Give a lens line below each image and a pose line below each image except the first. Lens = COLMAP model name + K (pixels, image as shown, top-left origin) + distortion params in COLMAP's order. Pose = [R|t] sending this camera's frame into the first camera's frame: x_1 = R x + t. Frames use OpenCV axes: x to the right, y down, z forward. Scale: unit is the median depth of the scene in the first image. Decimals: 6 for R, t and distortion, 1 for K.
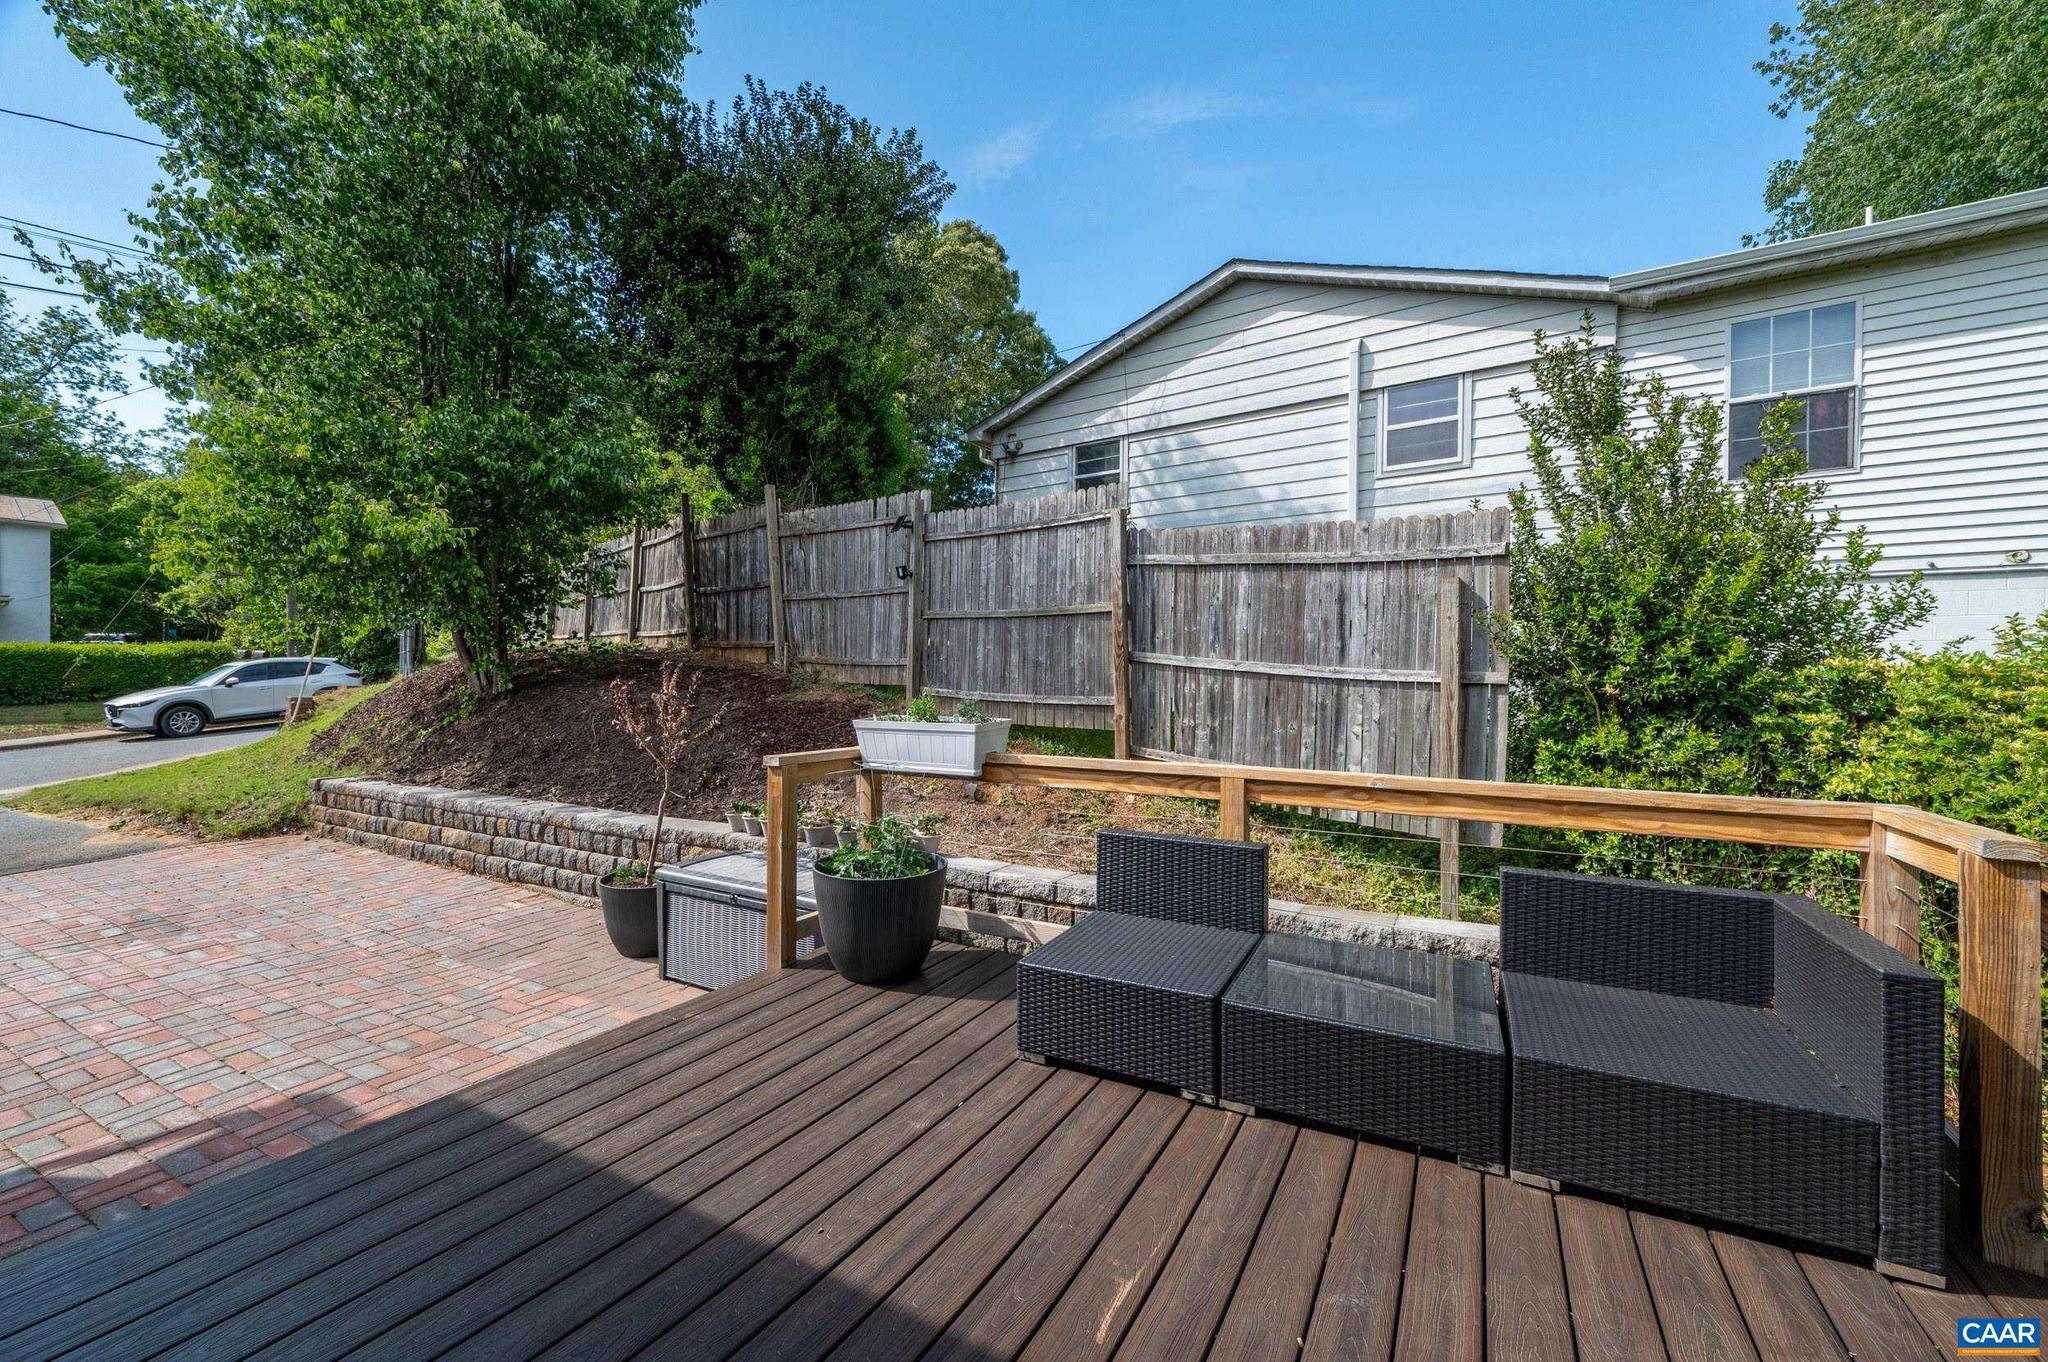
lens RADIAL K [[802.1, 0, 1027.9], [0, 802.1, 685.5], [0, 0, 1]] dist [-0.008818, 0.001285]
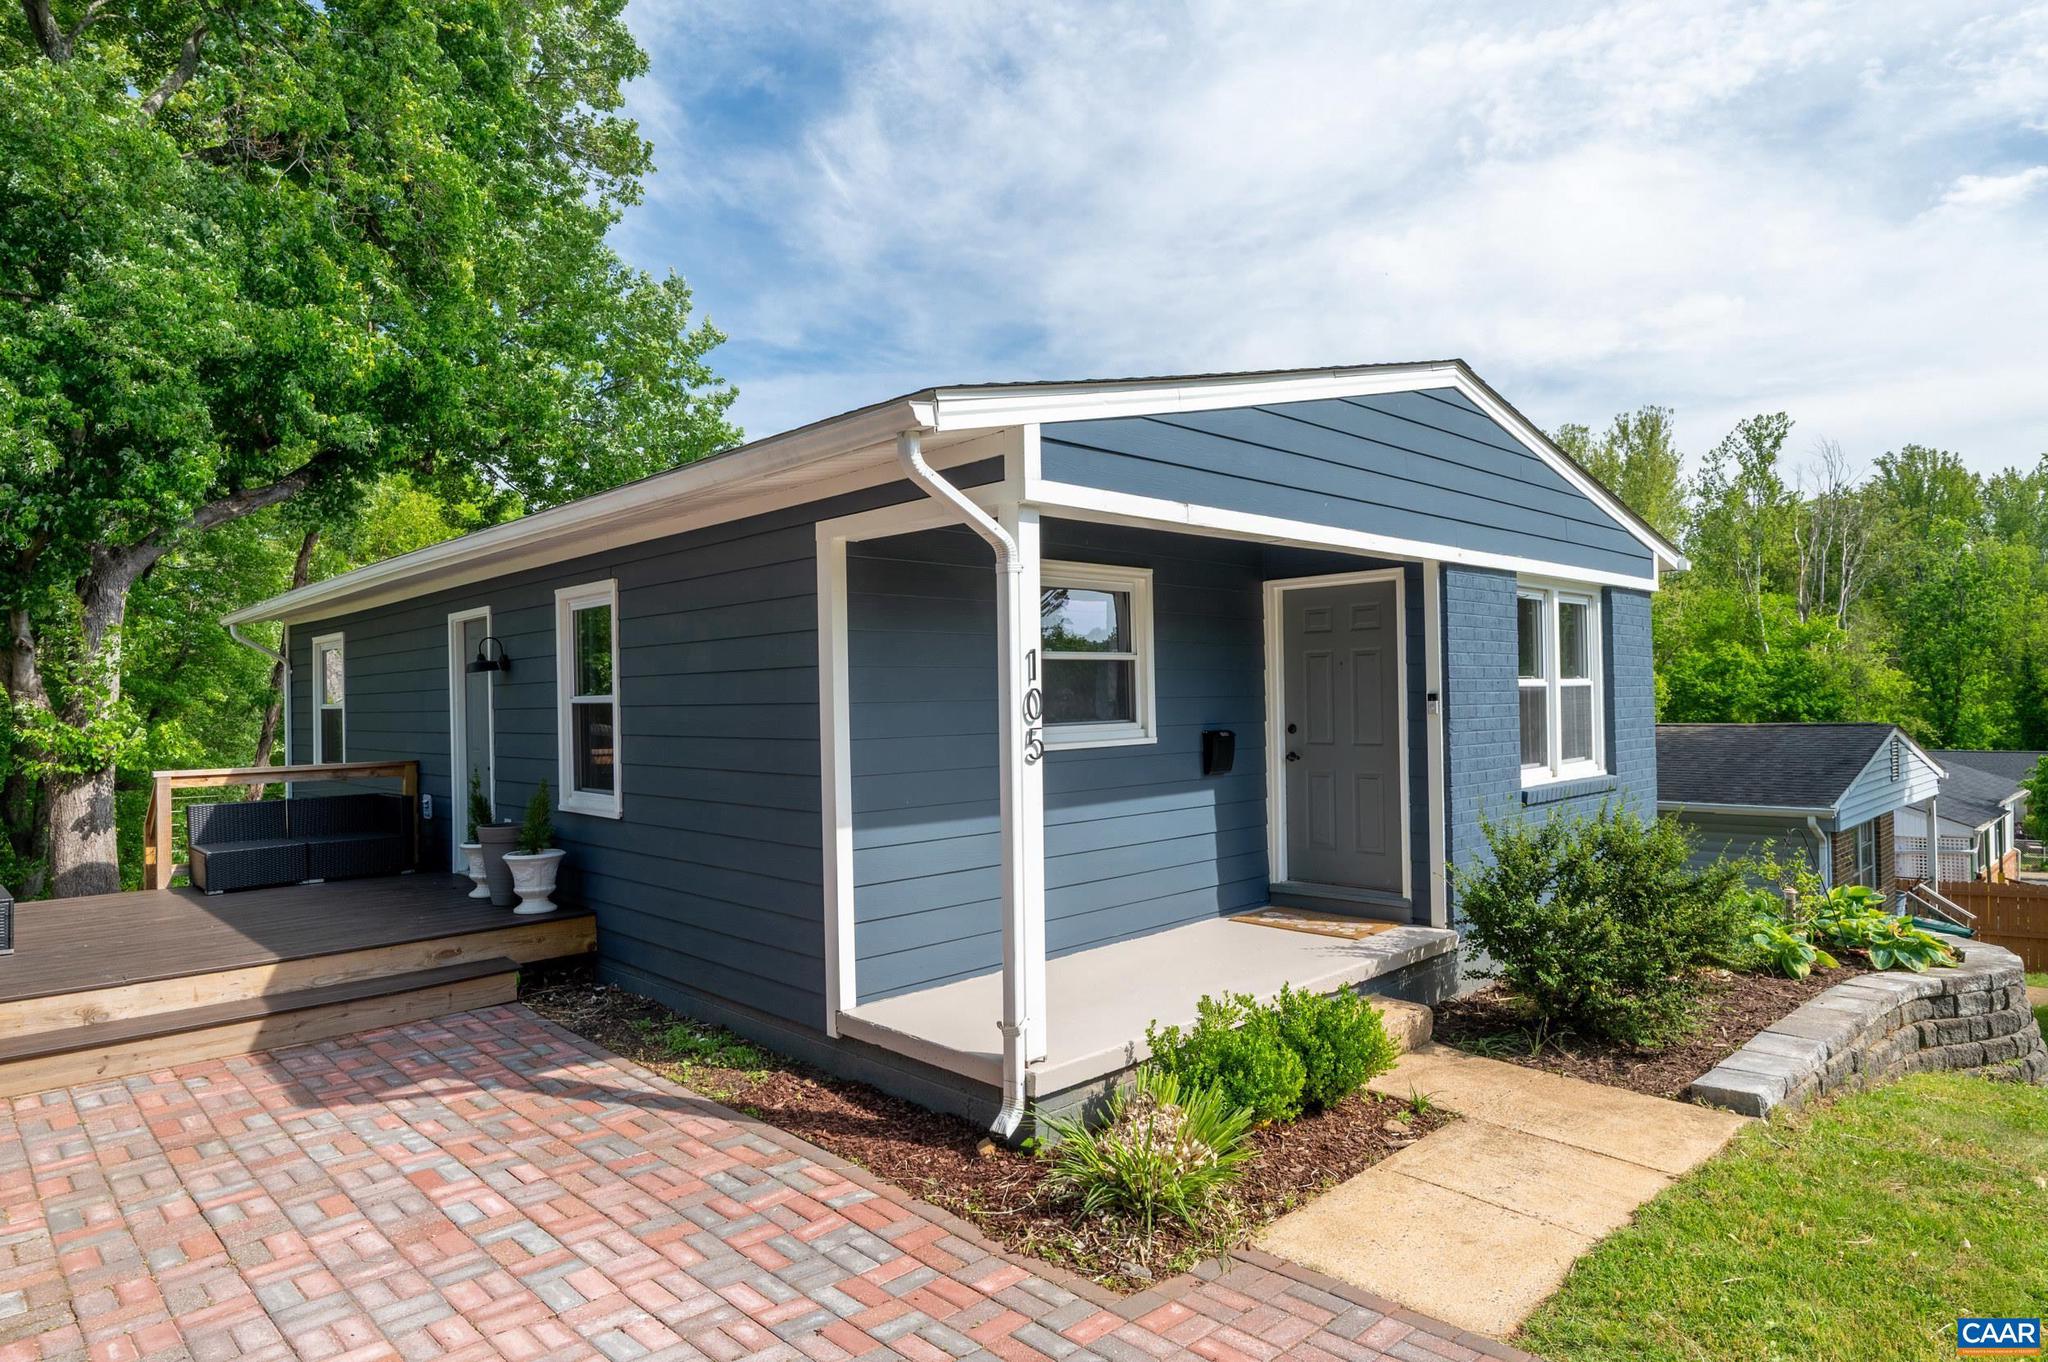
lens RADIAL K [[1155.2, 0, 1019.8], [0, 1155.2, 691.2], [0, 0, 1]] dist [-0.000753, 0.001680]
pose [[-0.955399, 0.005942, 0.295257, -2.370224], [0.003912, 0.999964, -0.007466, -0.068094], [-0.295291, -0.005978, -0.955389, 2.288606]]
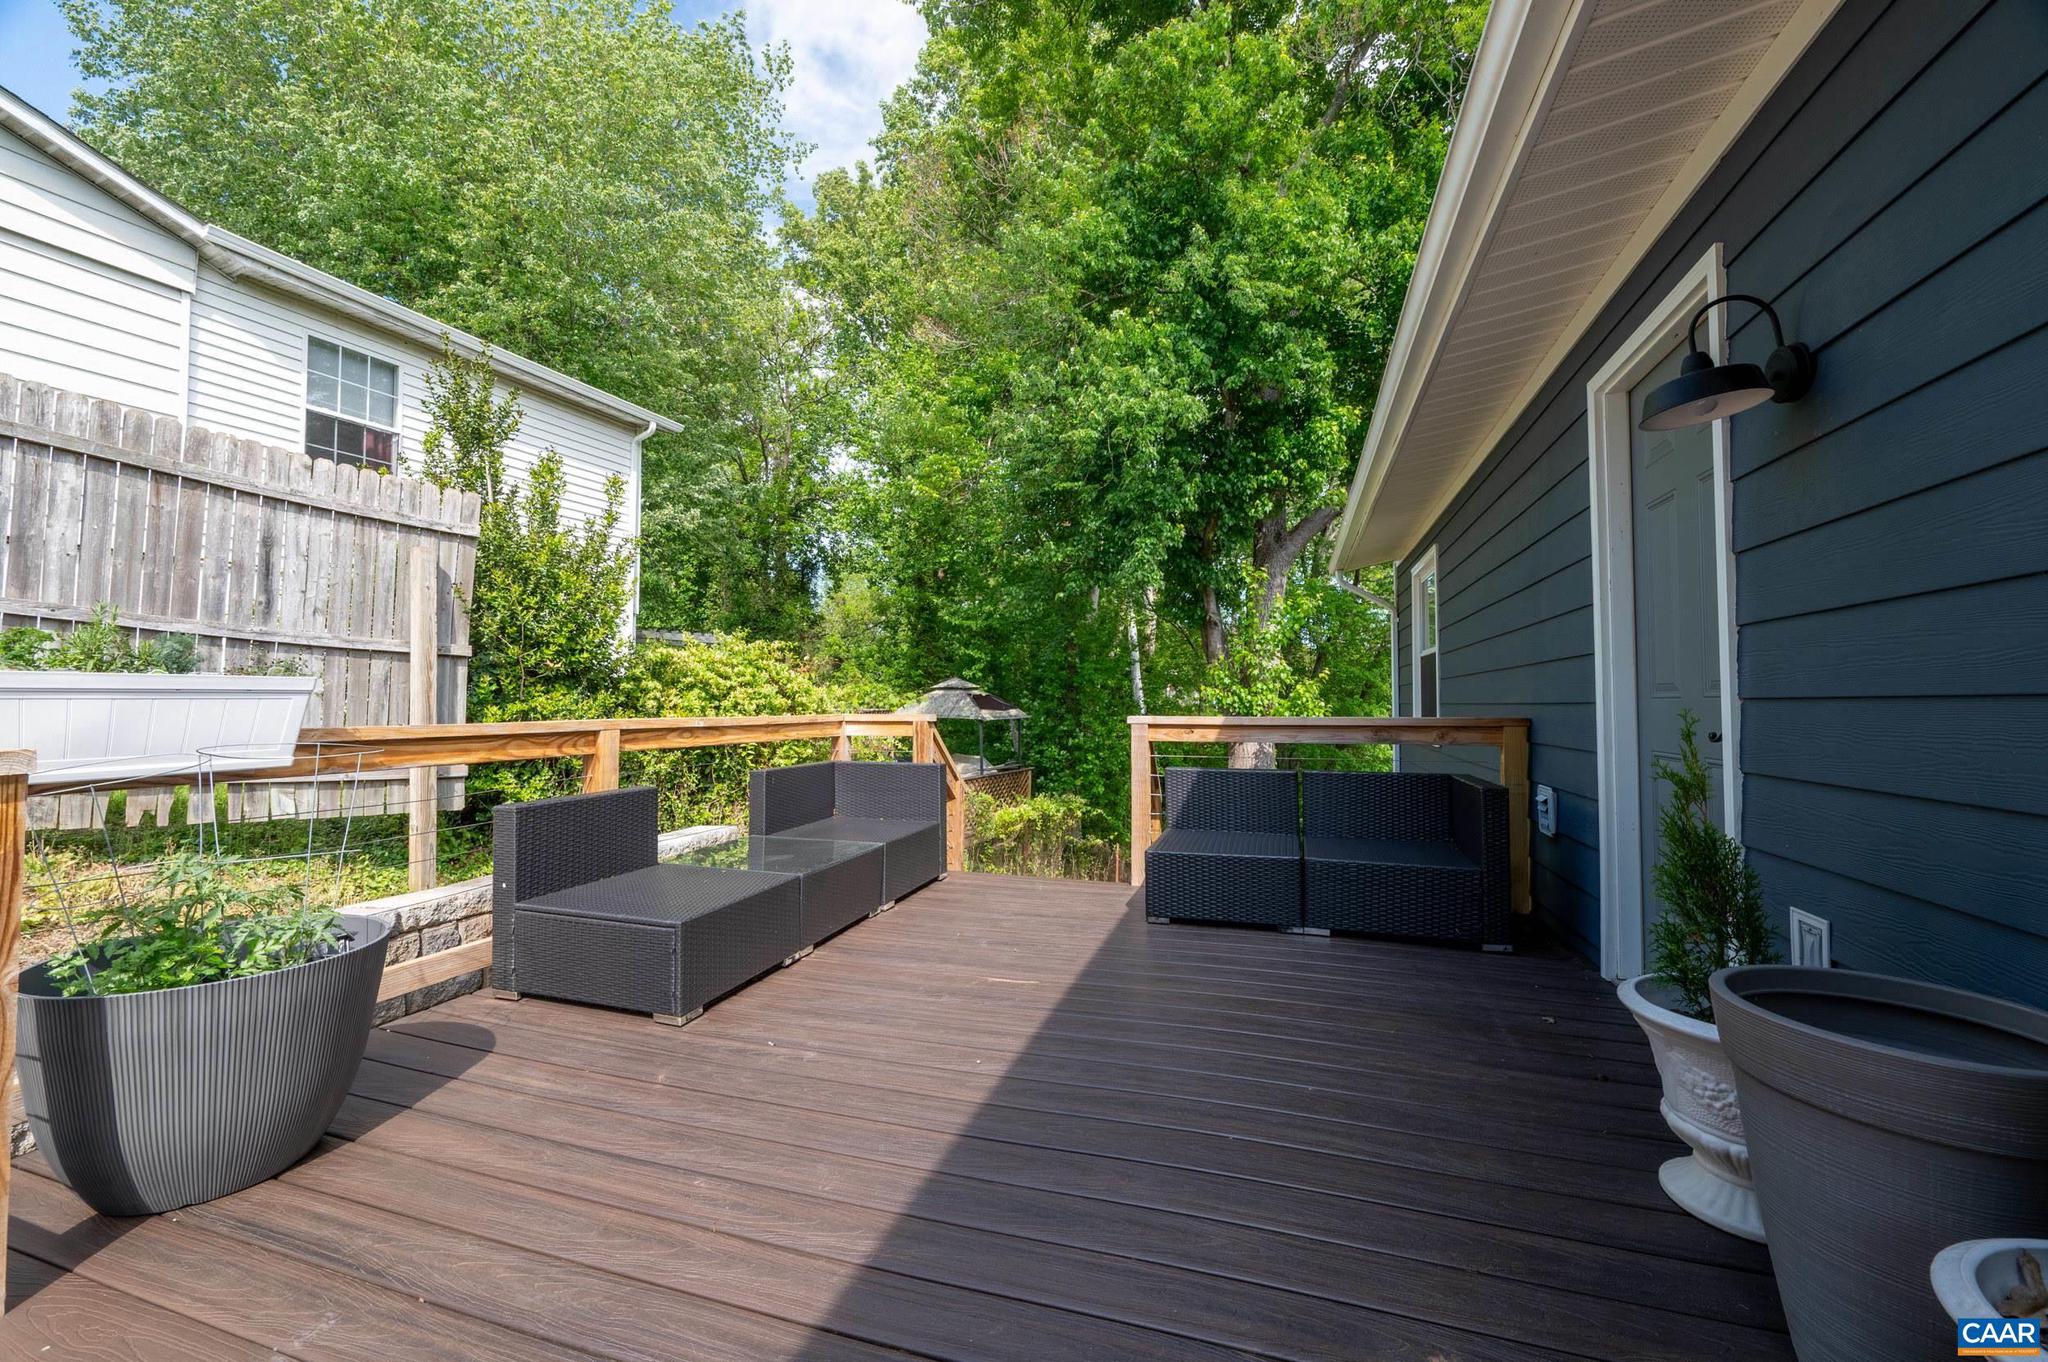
lens RADIAL K [[802.1, 0, 1023.1], [0, 802.1, 686.4], [0, 0, 1]] dist [-0.008818, 0.001285]
pose [[-0.182705, 0.009293, 0.983124, -0.820524], [-0.004304, 0.999938, -0.010252, 0.064345], [-0.983158, -0.006104, -0.182654, 0.636867]]
